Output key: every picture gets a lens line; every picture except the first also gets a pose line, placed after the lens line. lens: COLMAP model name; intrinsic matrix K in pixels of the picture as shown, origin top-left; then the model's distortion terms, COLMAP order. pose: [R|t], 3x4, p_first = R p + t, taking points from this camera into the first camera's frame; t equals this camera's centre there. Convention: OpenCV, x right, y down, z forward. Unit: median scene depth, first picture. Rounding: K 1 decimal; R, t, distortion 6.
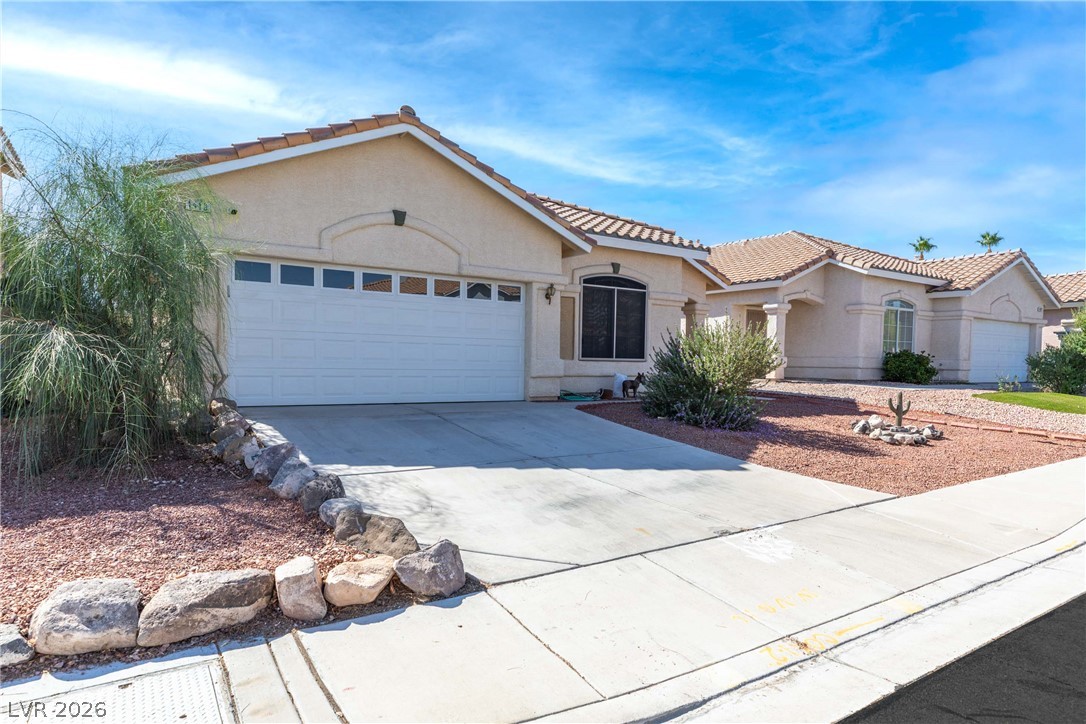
lens RADIAL K [[637.2, 0, 543.0], [0, 637.2, 362.0], [0, 0, 1]] dist [0.001966, 0.000071]
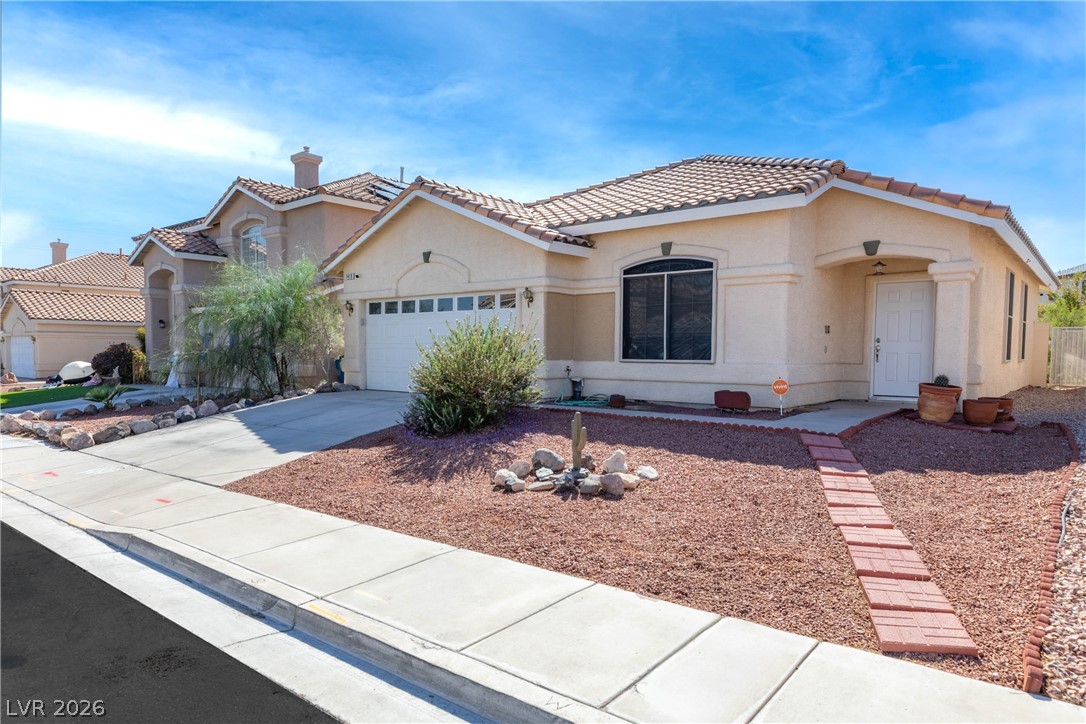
lens RADIAL K [[673.2, 0, 543.0], [0, 673.2, 362.0], [0, 0, 1]] dist [-0.000916, 0.000088]
pose [[0.282932, -0.006449, -0.959118, 1.081922], [-0.009372, 0.999911, -0.009488, 0.008312], [0.959094, 0.011673, 0.282846, 0.736146]]
